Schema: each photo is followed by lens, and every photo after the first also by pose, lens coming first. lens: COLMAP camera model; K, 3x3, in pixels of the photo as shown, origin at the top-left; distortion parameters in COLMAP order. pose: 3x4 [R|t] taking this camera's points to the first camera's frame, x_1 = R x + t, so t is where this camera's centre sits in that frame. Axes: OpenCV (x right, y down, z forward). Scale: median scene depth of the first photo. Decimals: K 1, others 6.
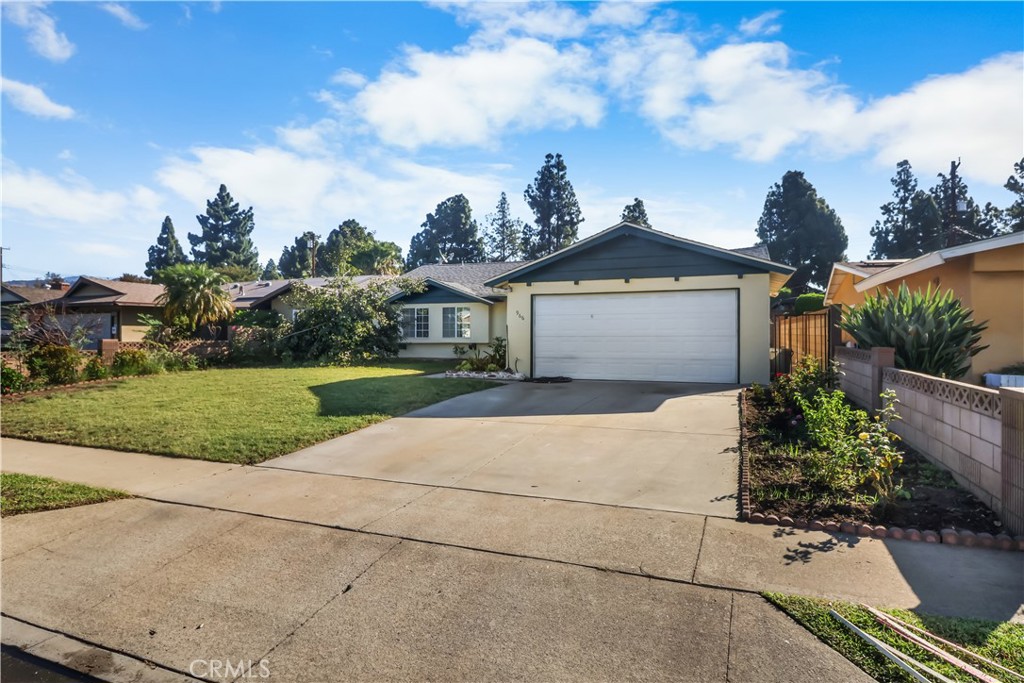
lens RADIAL K [[565.8, 0, 510.1], [0, 565.8, 342.3], [0, 0, 1]] dist [0.001717, -0.000800]
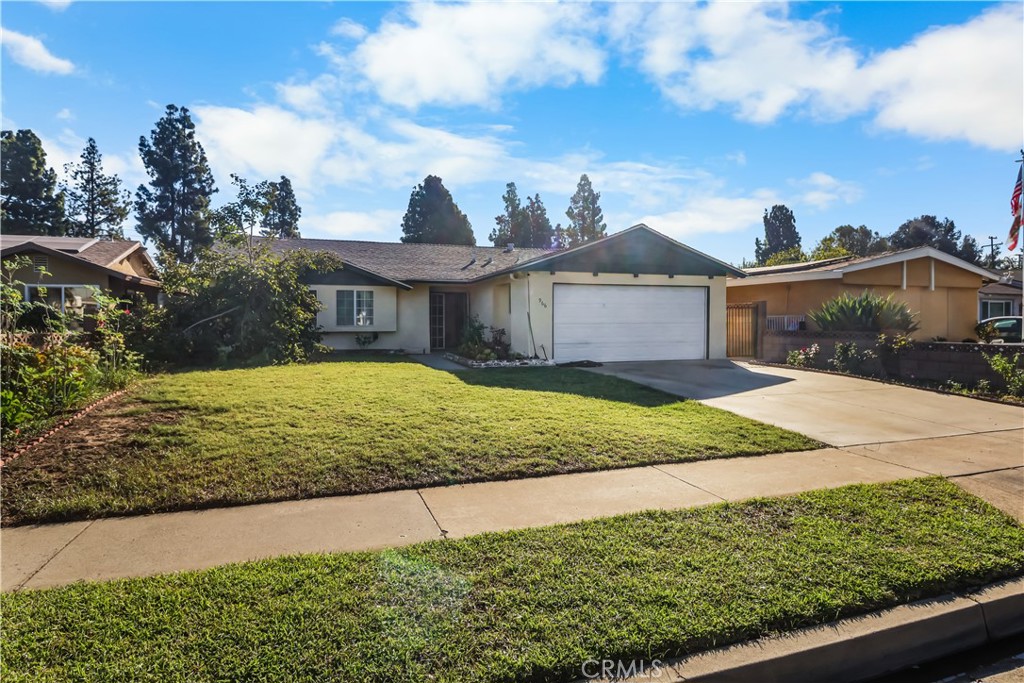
lens RADIAL K [[582.2, 0, 514.1], [0, 582.2, 321.8], [0, 0, 1]] dist [-0.001221, -0.002263]
pose [[0.746306, -0.000166, 0.665603, -0.123243], [0.011782, 0.999847, -0.012961, -0.000066], [-0.665499, 0.017515, 0.746193, 0.042851]]
